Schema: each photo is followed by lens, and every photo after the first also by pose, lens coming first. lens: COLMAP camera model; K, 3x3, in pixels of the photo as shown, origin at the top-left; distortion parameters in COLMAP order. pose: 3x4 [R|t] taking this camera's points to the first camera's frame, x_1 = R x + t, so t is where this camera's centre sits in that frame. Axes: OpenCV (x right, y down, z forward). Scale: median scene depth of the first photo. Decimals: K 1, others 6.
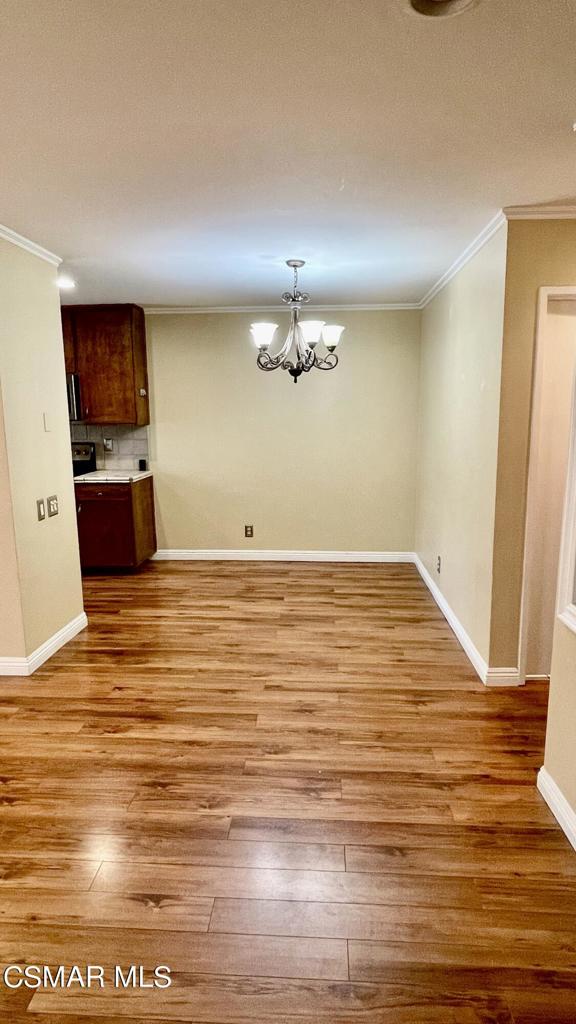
lens RADIAL K [[595.4, 0, 288.0], [0, 595.4, 512.0], [0, 0, 1]] dist [0.011567, -0.020990]
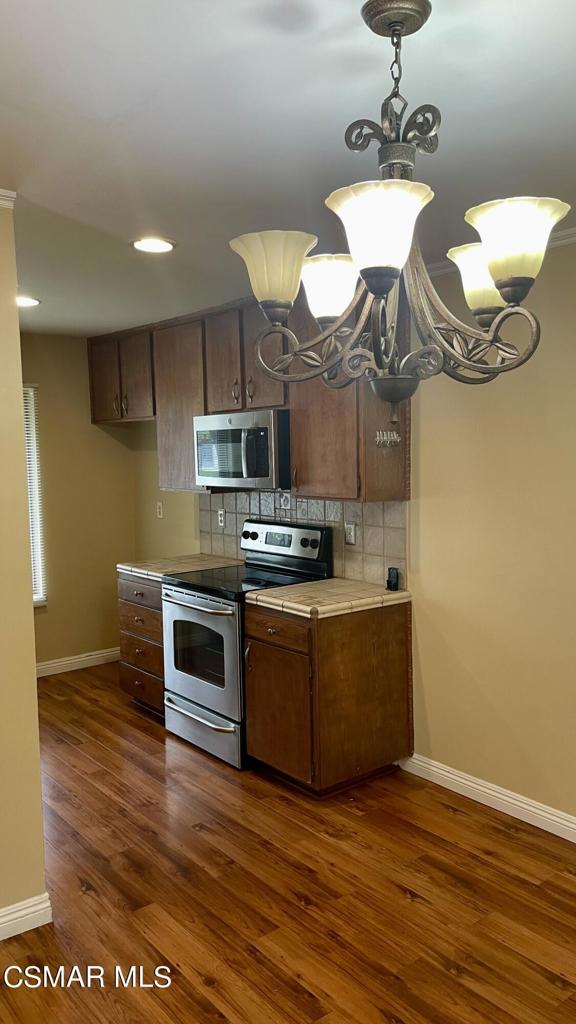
lens RADIAL K [[778.9, 0, 288.0], [0, 778.9, 512.0], [0, 0, 1]] dist [0.063674, -0.087529]
pose [[0.671556, 0.060718, -0.738461, 0.267554], [-0.116875, 0.992841, -0.024652, -0.160925], [0.731678, 0.102863, 0.673845, 0.720175]]
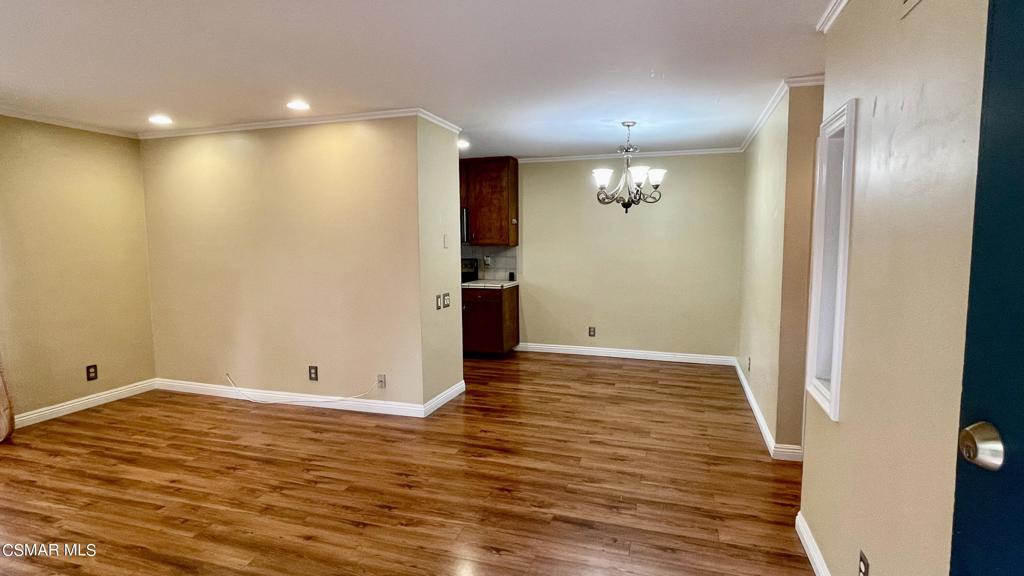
lens RADIAL K [[520.0, 0, 512.0], [0, 520.0, 288.0], [0, 0, 1]] dist [0.001764, 0.000362]
pose [[0.968842, 0.028764, -0.246003, 0.055436], [-0.046626, 0.996657, -0.067095, 0.033924], [0.243250, 0.076475, 0.966944, -0.147044]]
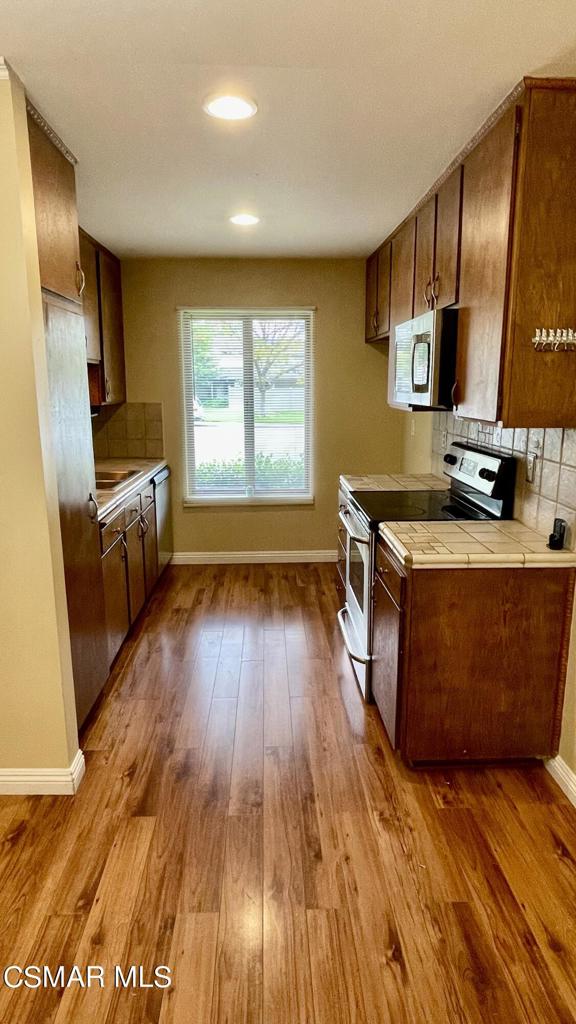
lens RADIAL K [[595.4, 0, 288.0], [0, 595.4, 512.0], [0, 0, 1]] dist [0.011567, -0.020990]
pose [[0.098146, 0.223579, -0.969732, 0.154086], [-0.165958, 0.964468, 0.205569, -0.210415], [0.981237, 0.140759, 0.131764, 1.159697]]
